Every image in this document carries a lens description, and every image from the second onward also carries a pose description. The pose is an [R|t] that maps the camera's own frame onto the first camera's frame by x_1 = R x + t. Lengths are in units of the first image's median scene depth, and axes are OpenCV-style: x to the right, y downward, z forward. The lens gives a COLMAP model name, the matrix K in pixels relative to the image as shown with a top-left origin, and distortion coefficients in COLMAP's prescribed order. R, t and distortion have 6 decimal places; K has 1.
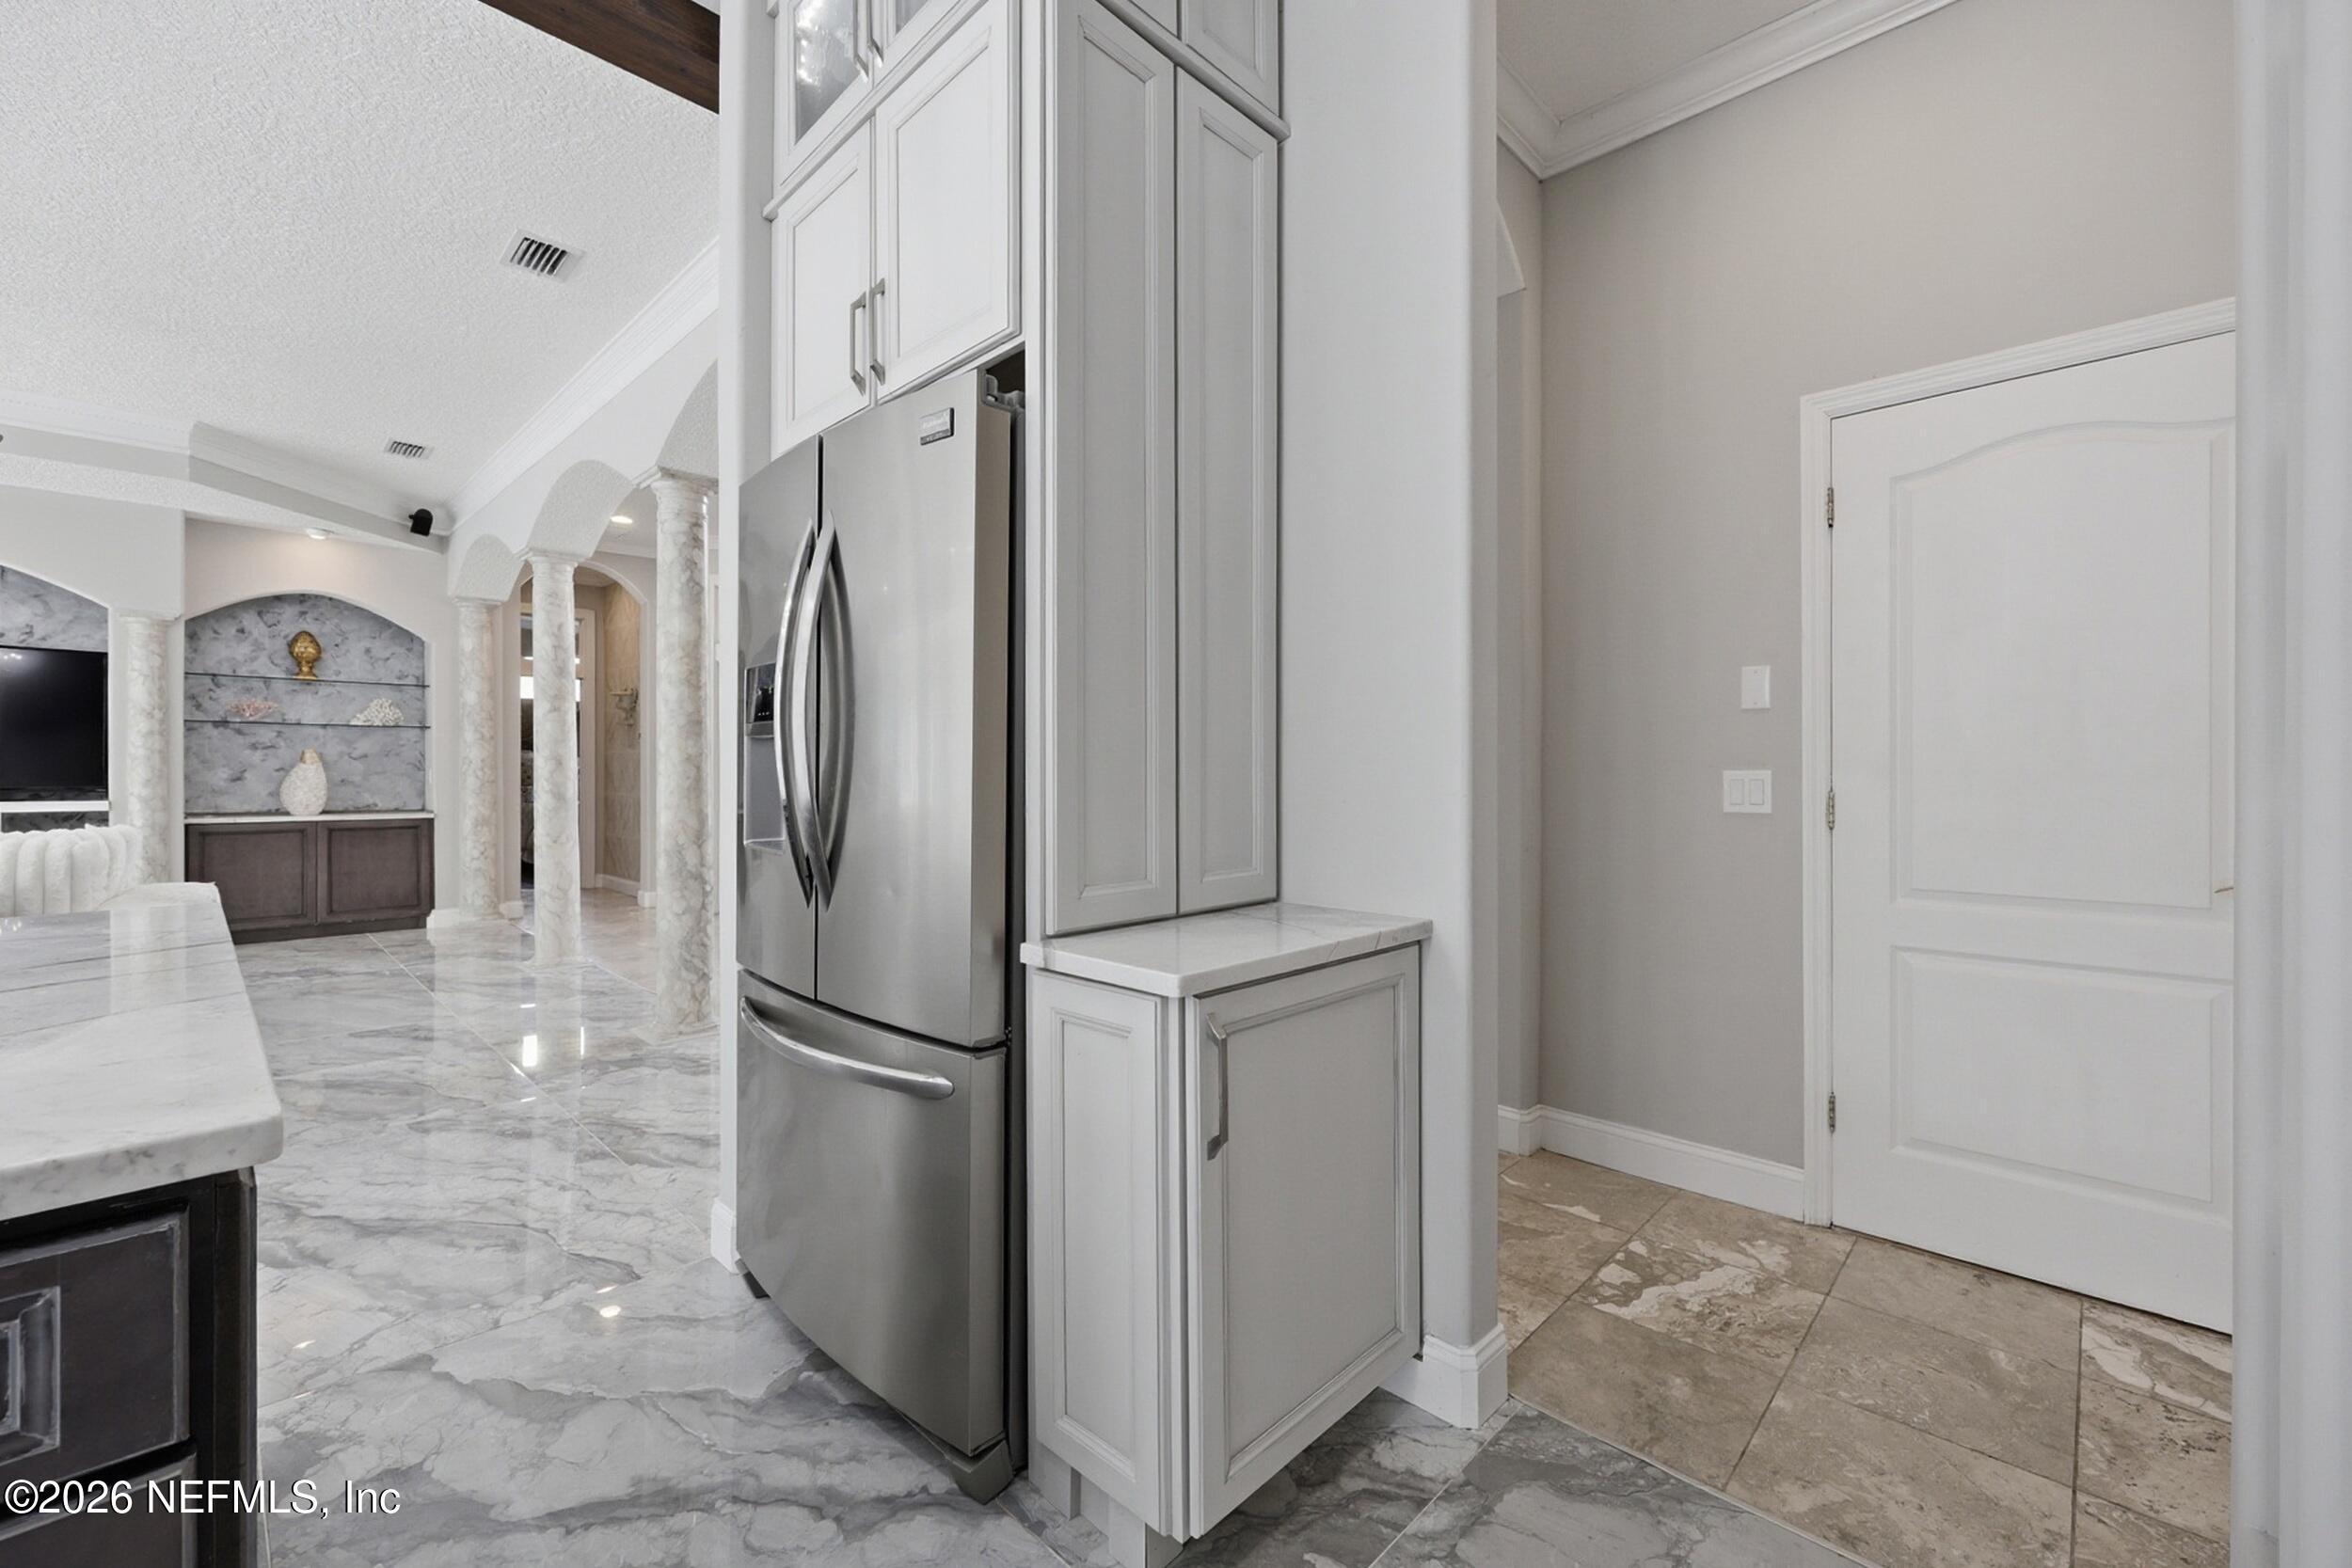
lens RADIAL K [[959.8, 0, 1179.3], [0, 959.8, 779.0], [0, 0, 1]] dist [0.000570, -0.000264]
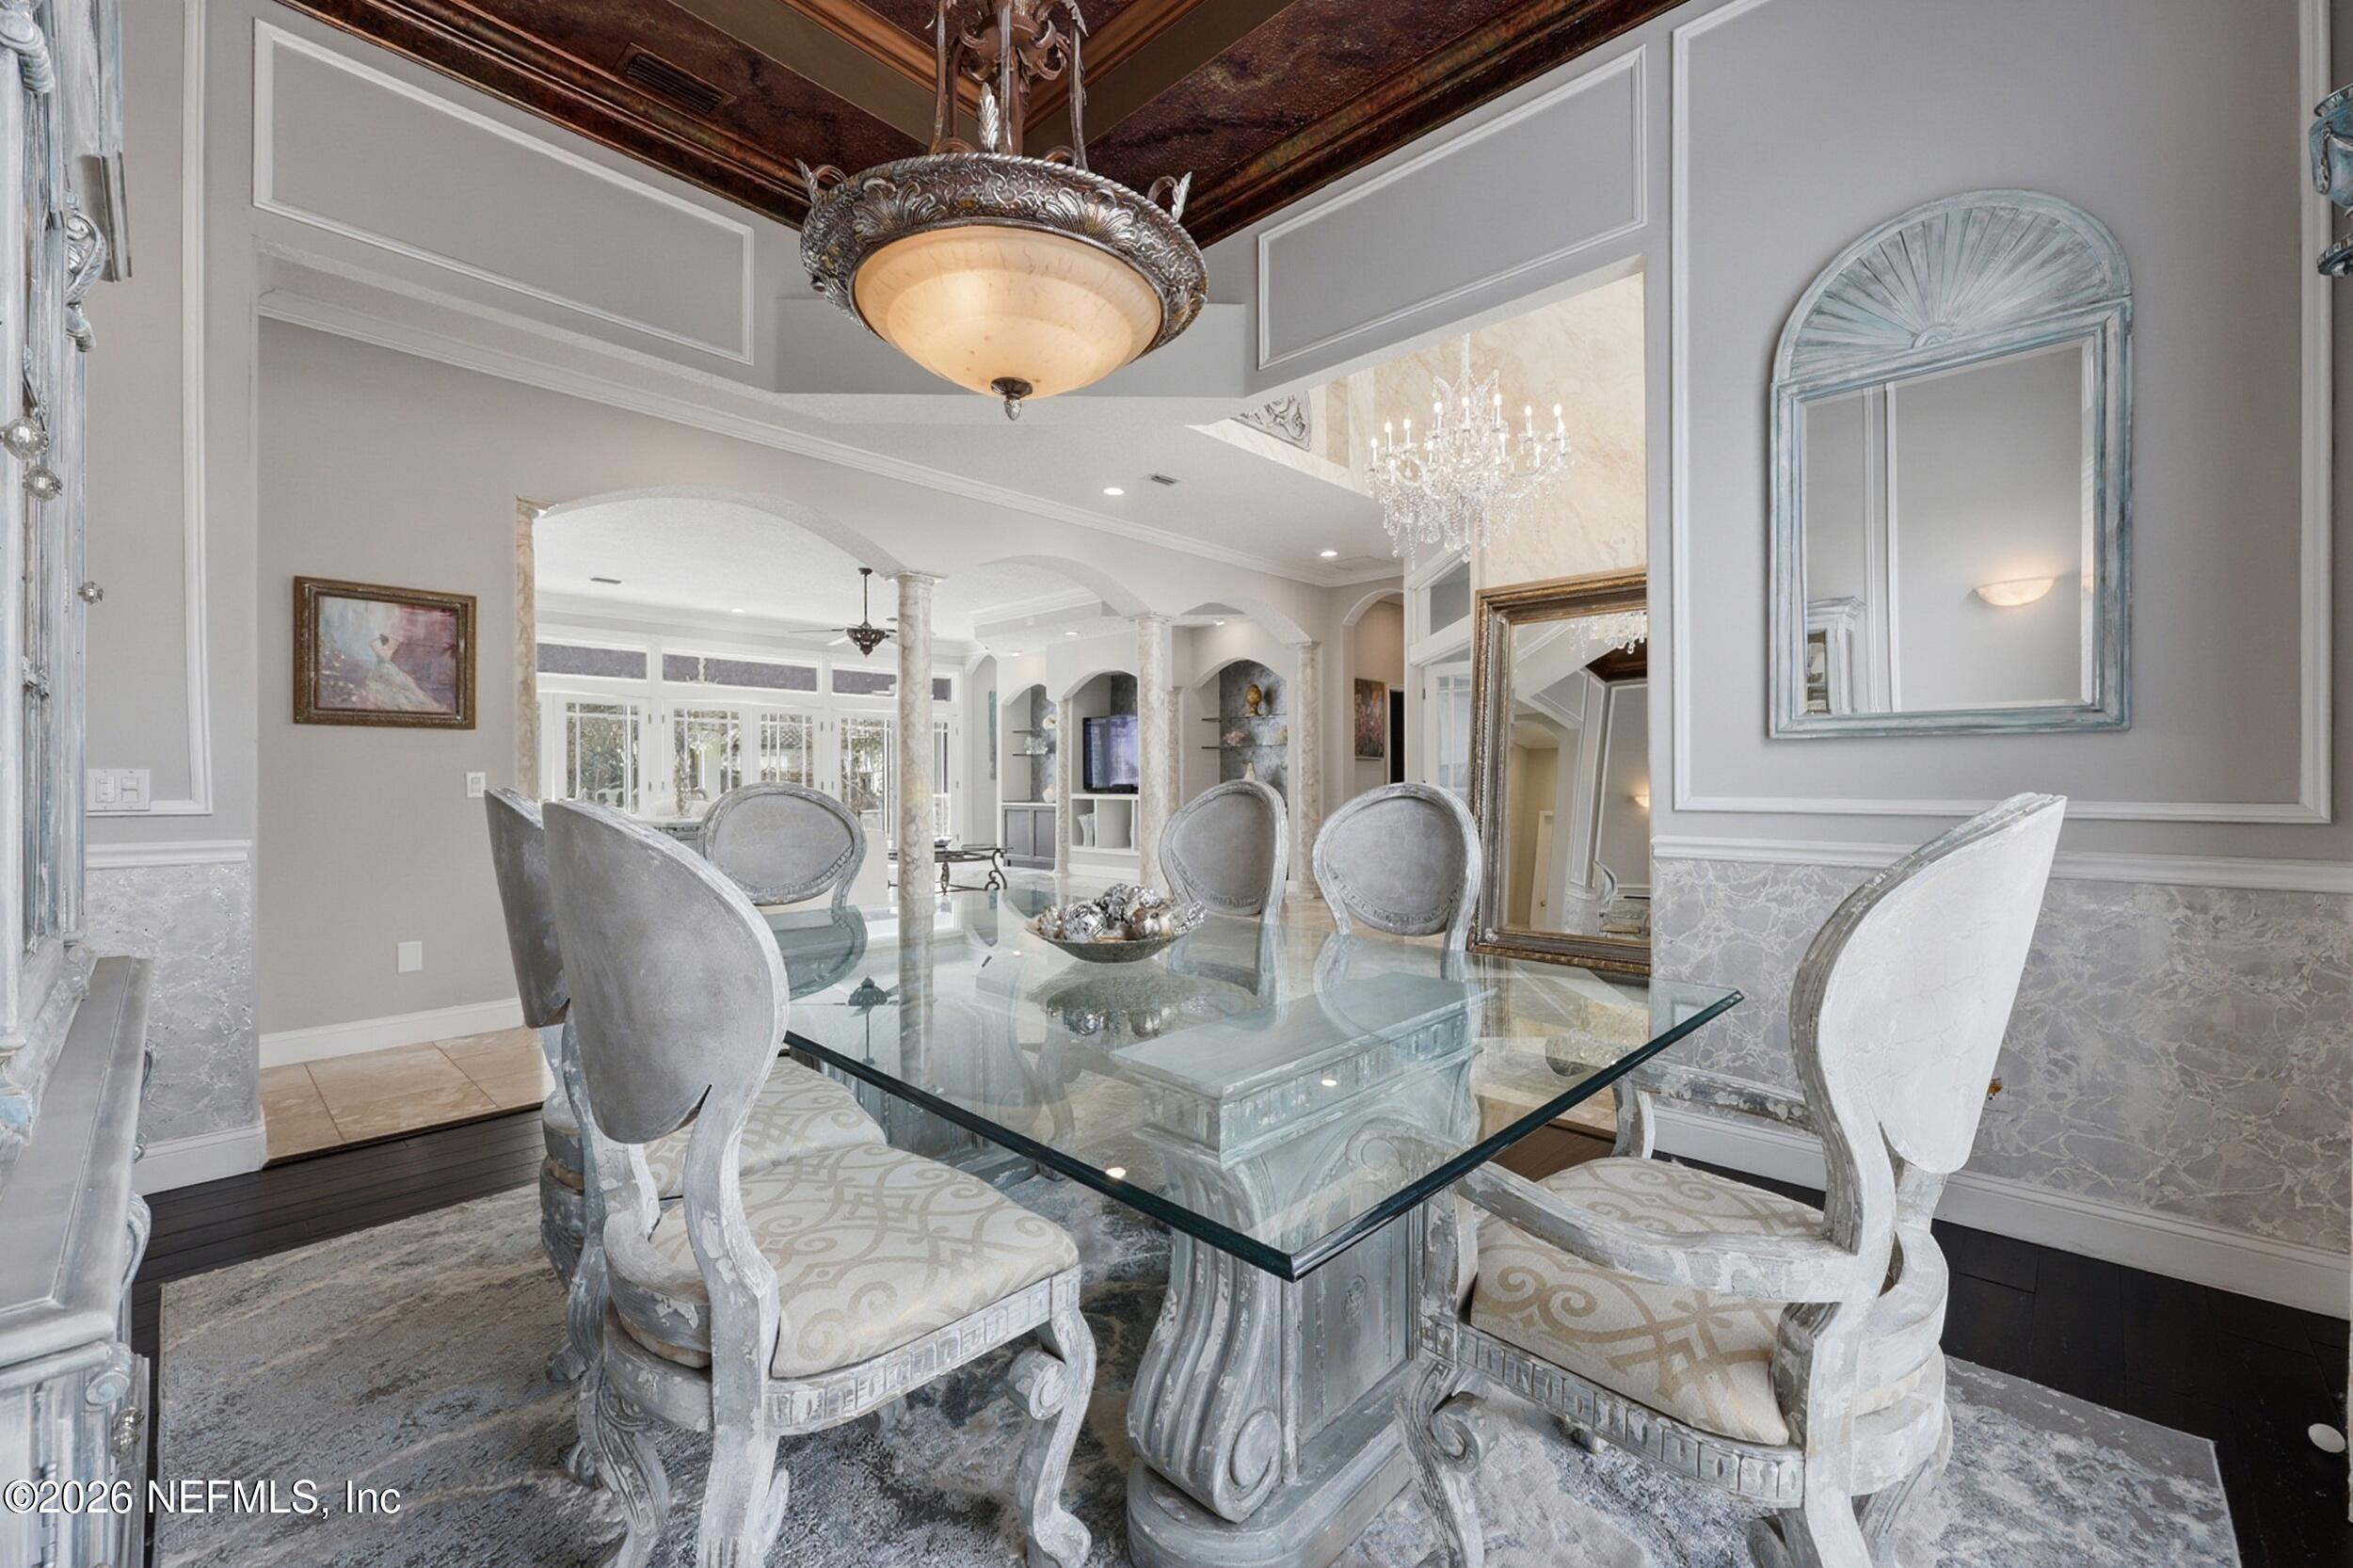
lens RADIAL K [[947.2, 0, 1180.5], [0, 947.2, 778.3], [0, 0, 1]] dist [-0.000885, -0.000329]
pose [[0.011285, -0.004560, -0.999926, 0.571477], [-0.001344, 0.999989, -0.004575, 0.000421], [0.999935, 0.001395, 0.011279, 0.871395]]
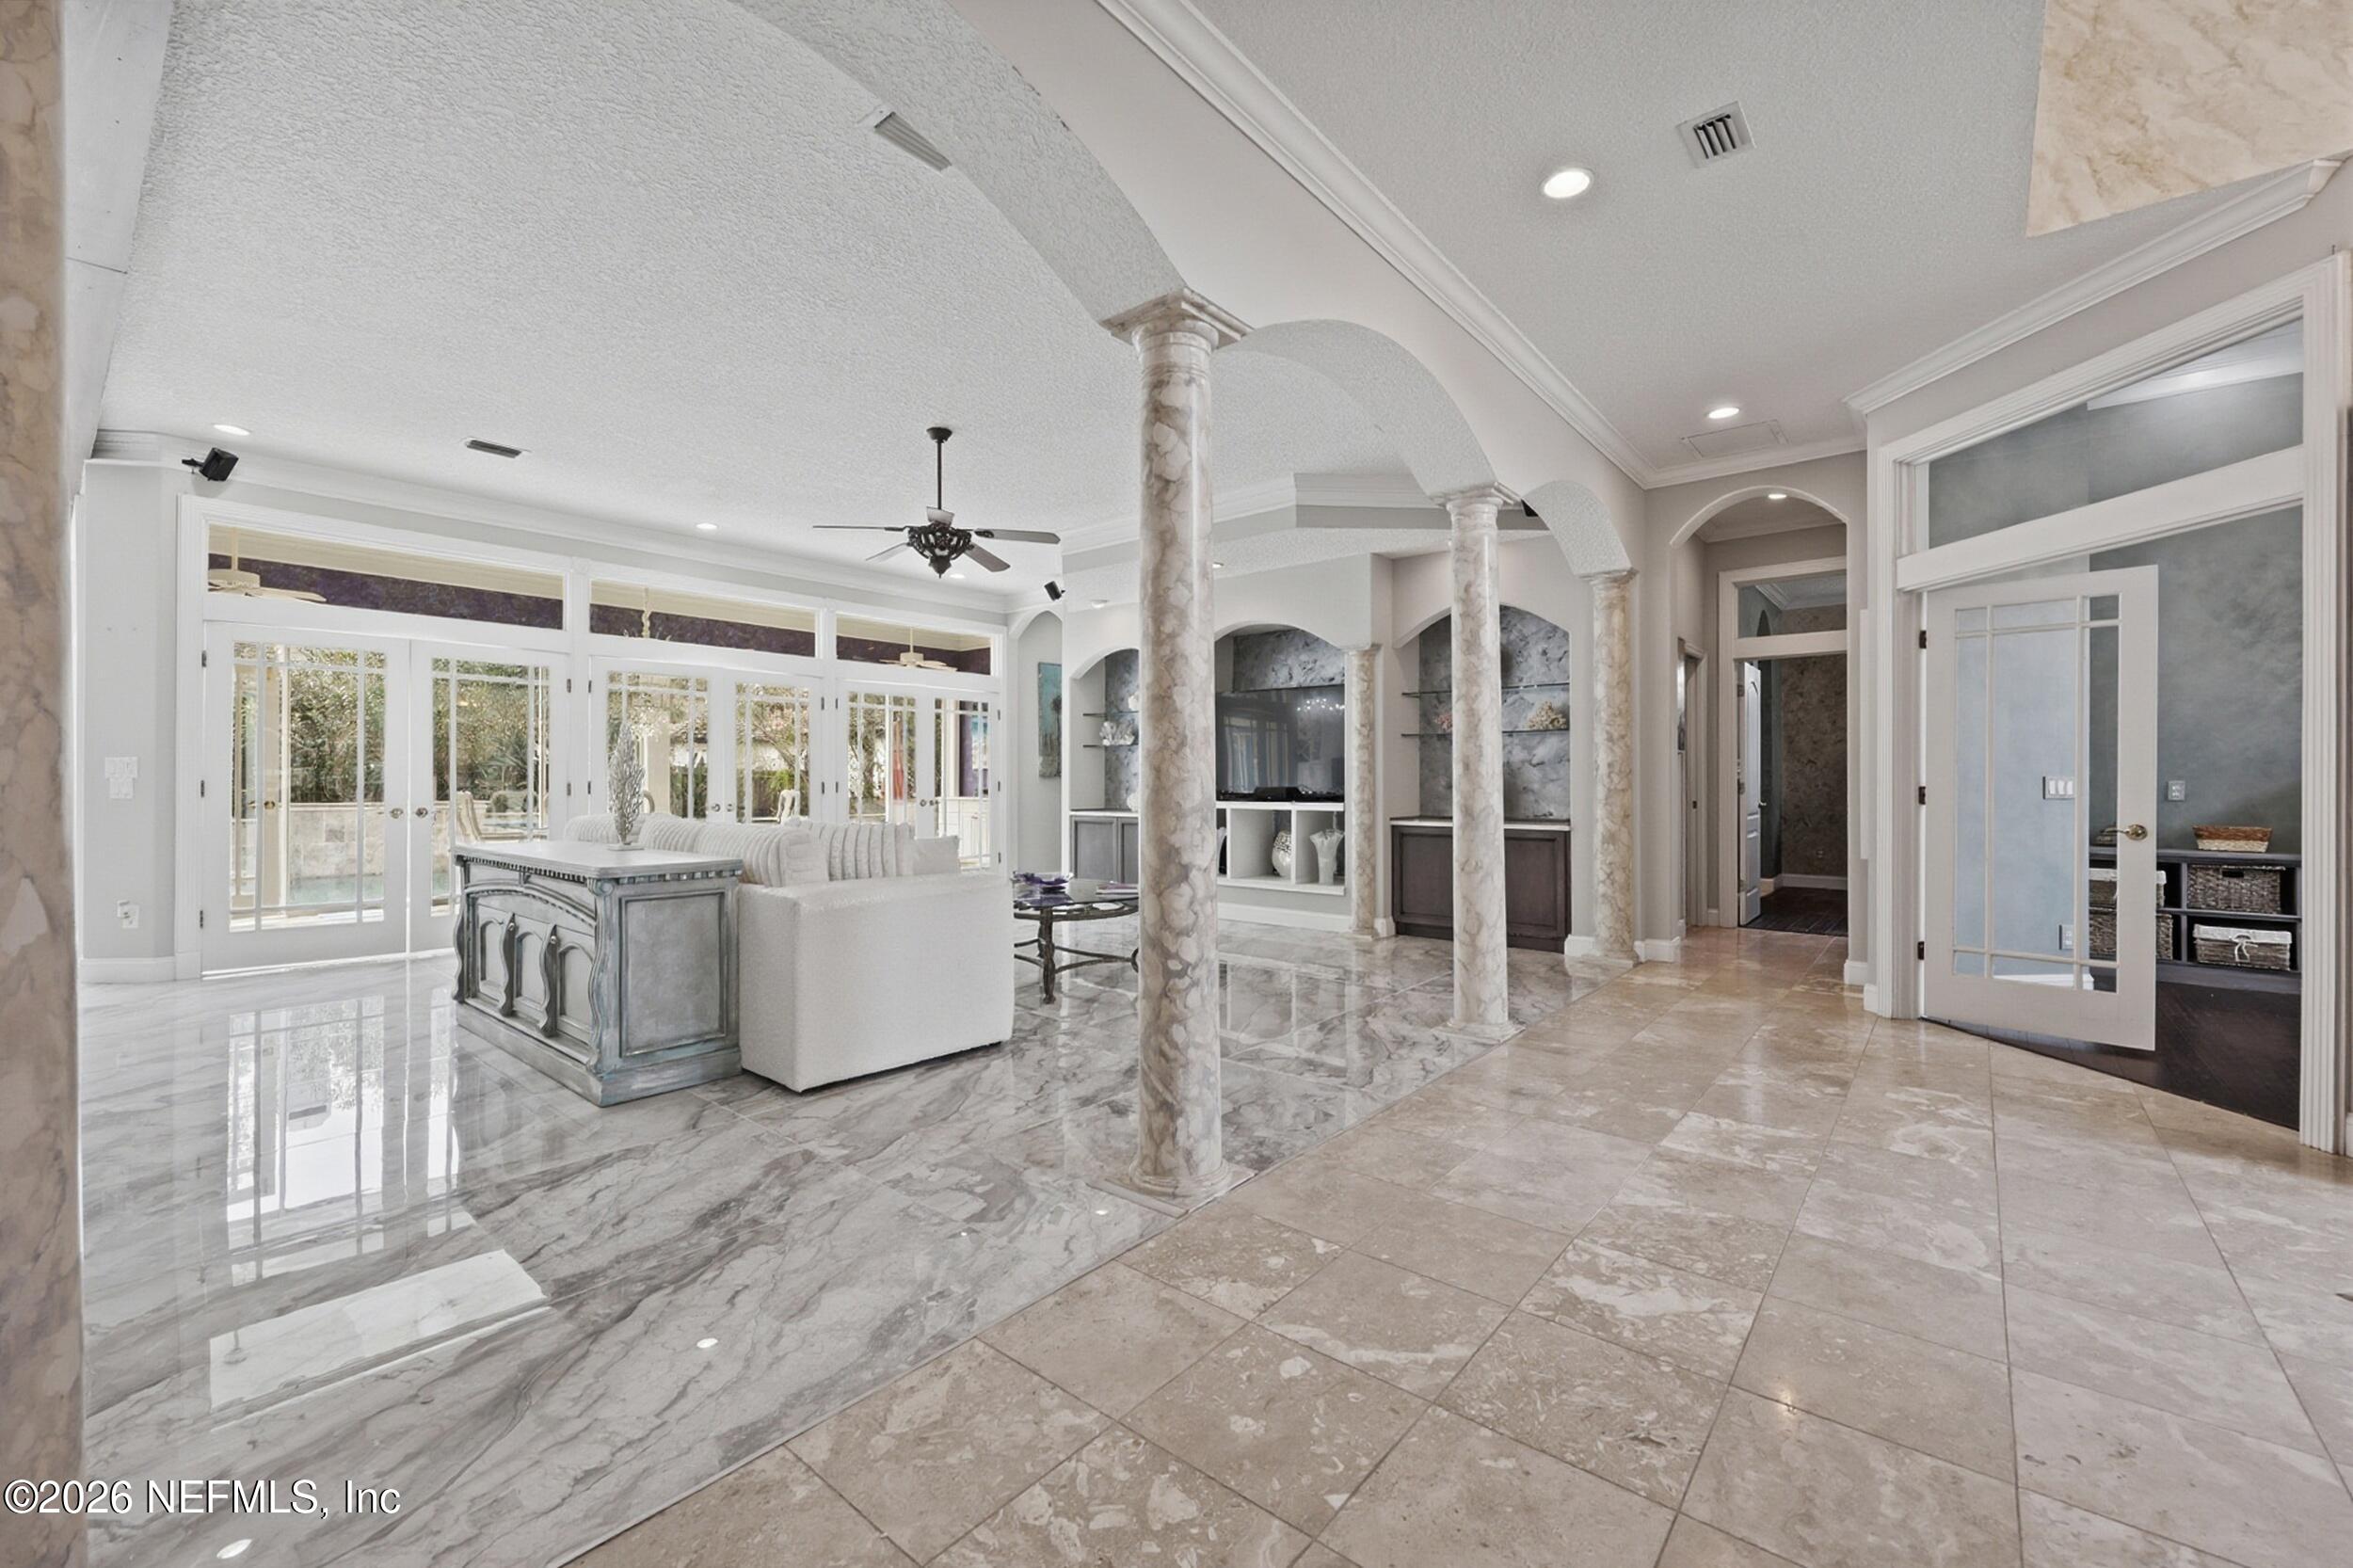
lens RADIAL K [[947.2, 0, 1180.5], [0, 947.2, 778.3], [0, 0, 1]] dist [-0.000885, -0.000329]
pose [[0.070480, -0.004178, -0.997504, 0.073499], [-0.004817, 0.999978, -0.004529, -0.002368], [0.997502, 0.005125, 0.070459, 0.604744]]
